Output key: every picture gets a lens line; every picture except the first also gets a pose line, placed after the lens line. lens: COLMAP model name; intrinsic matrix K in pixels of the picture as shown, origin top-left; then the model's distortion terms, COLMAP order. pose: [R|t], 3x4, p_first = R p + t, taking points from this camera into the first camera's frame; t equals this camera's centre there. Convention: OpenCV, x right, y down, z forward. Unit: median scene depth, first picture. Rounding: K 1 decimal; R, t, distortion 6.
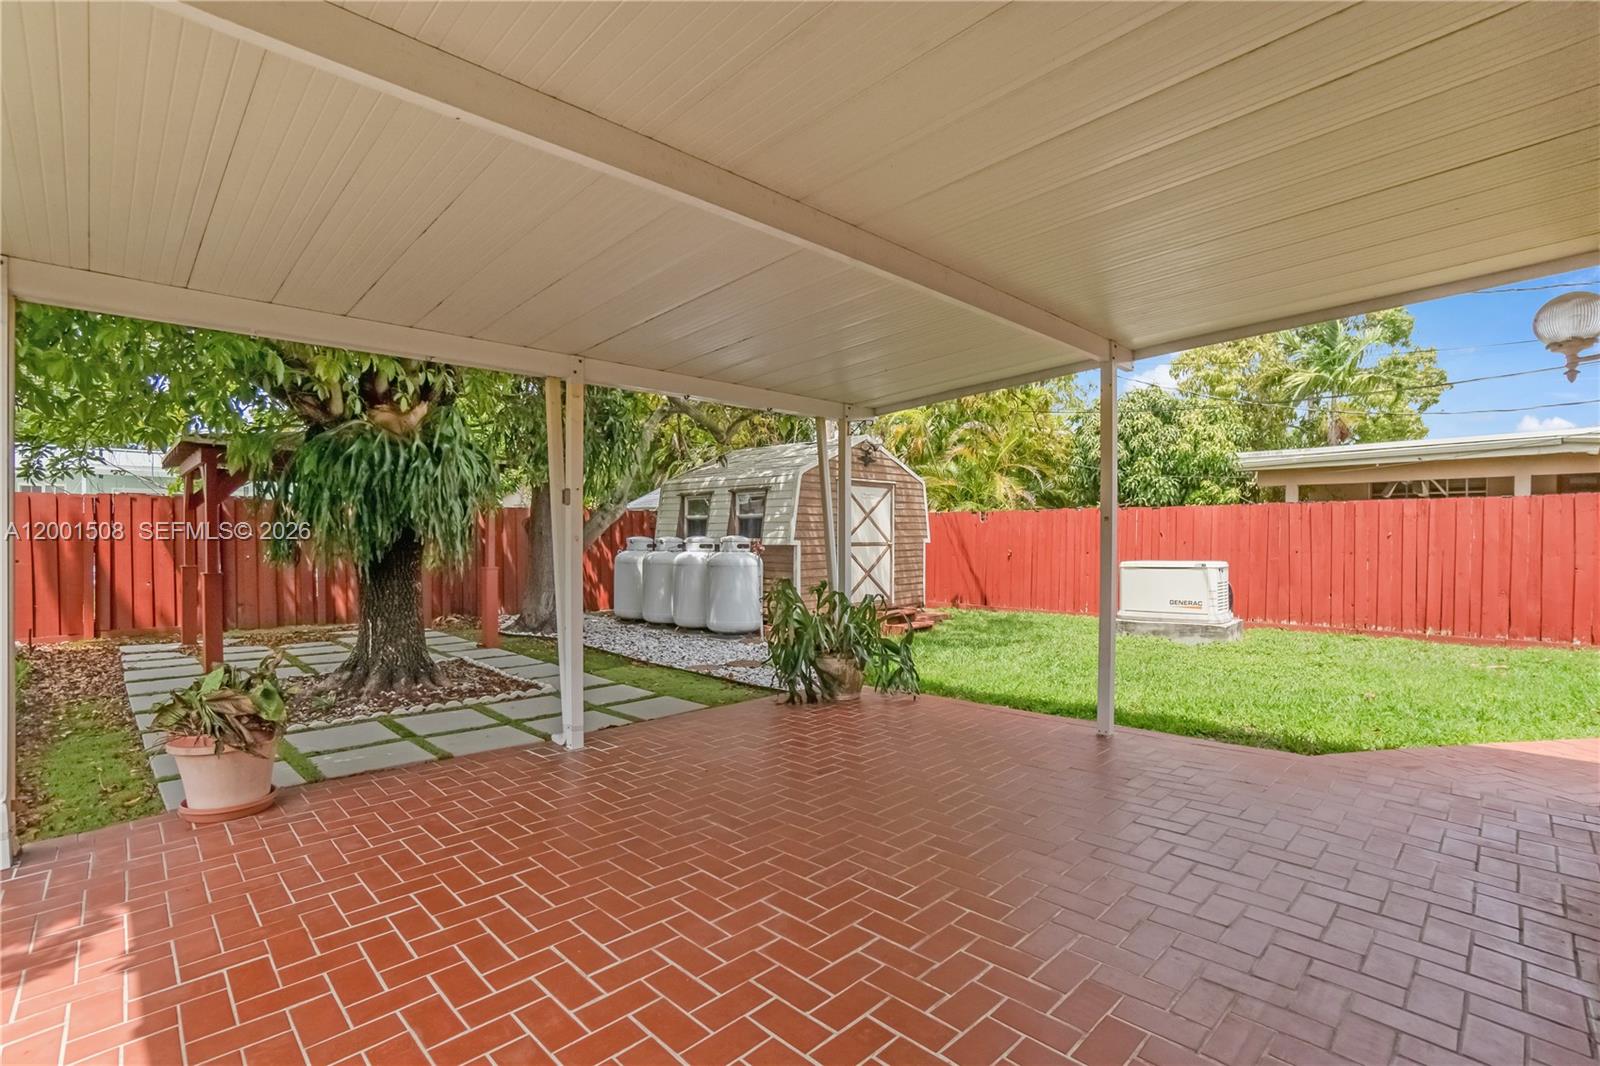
lens RADIAL K [[733.7, 0, 799.3], [0, 733.7, 550.9], [0, 0, 1]] dist [0.000255, 0.000005]
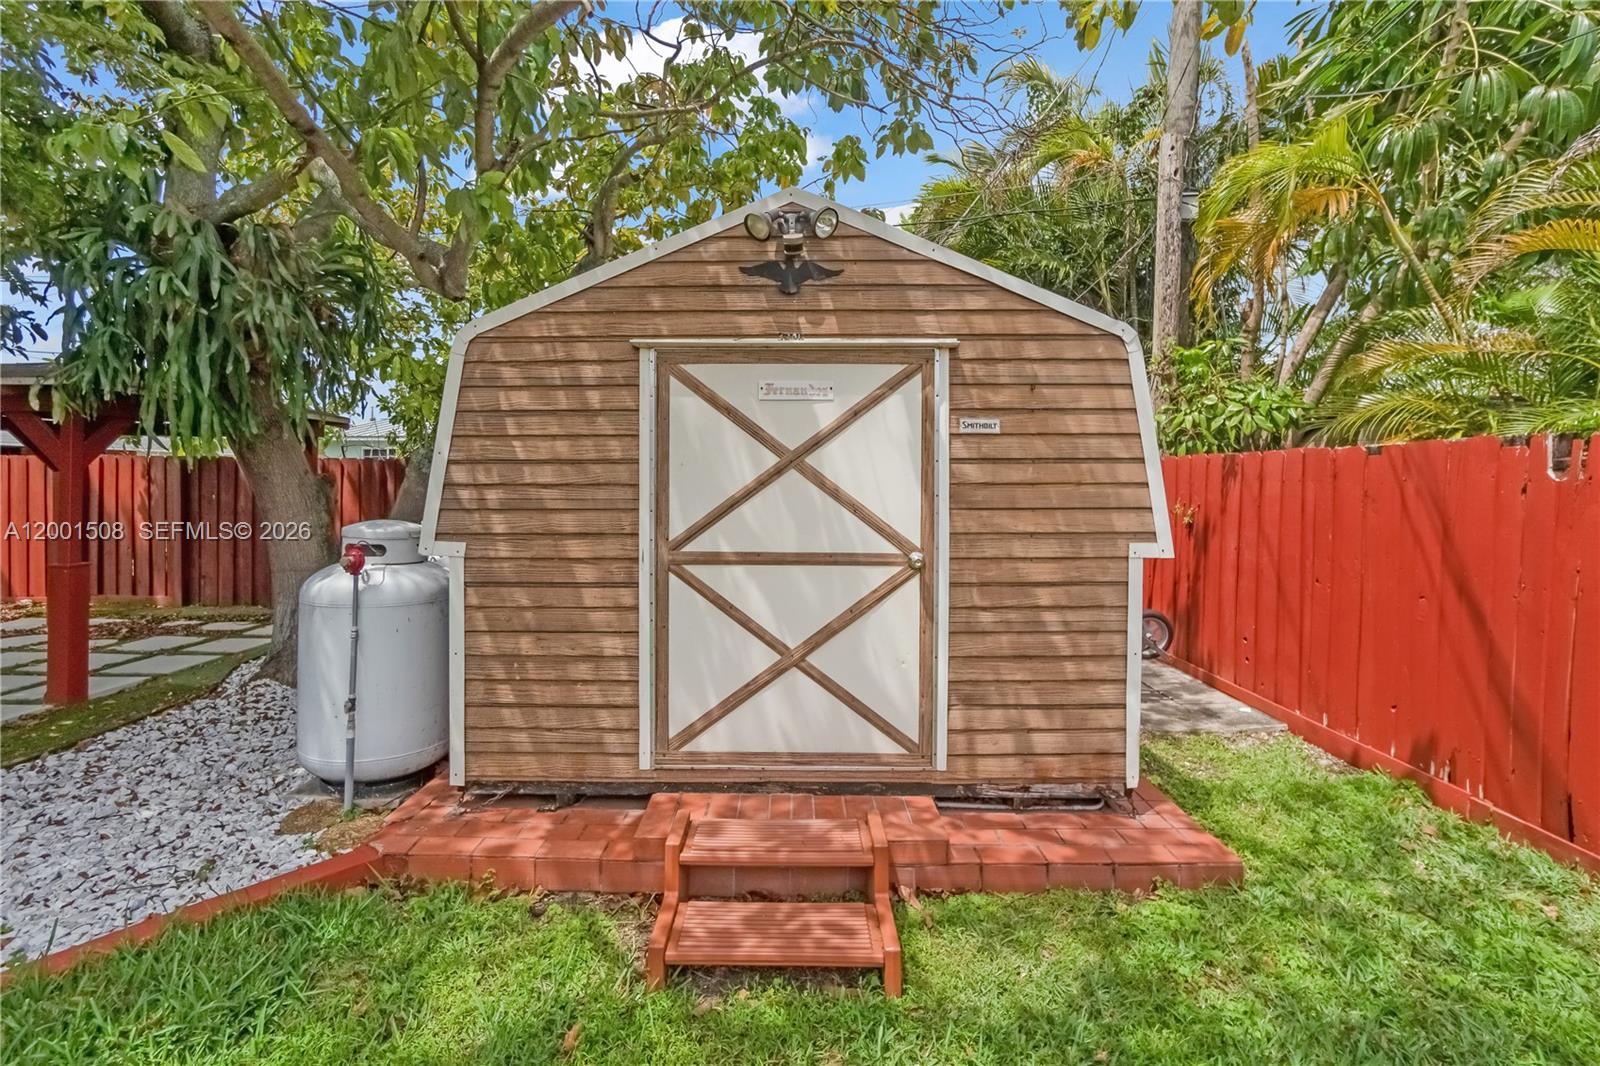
lens RADIAL K [[733.7, 0, 799.3], [0, 733.7, 550.9], [0, 0, 1]] dist [0.000255, 0.000005]
pose [[0.710183, 0.008676, -0.703964, 0.293706], [-0.018138, 0.999818, -0.005976, -0.010359], [0.703783, 0.017012, 0.710211, 0.776048]]
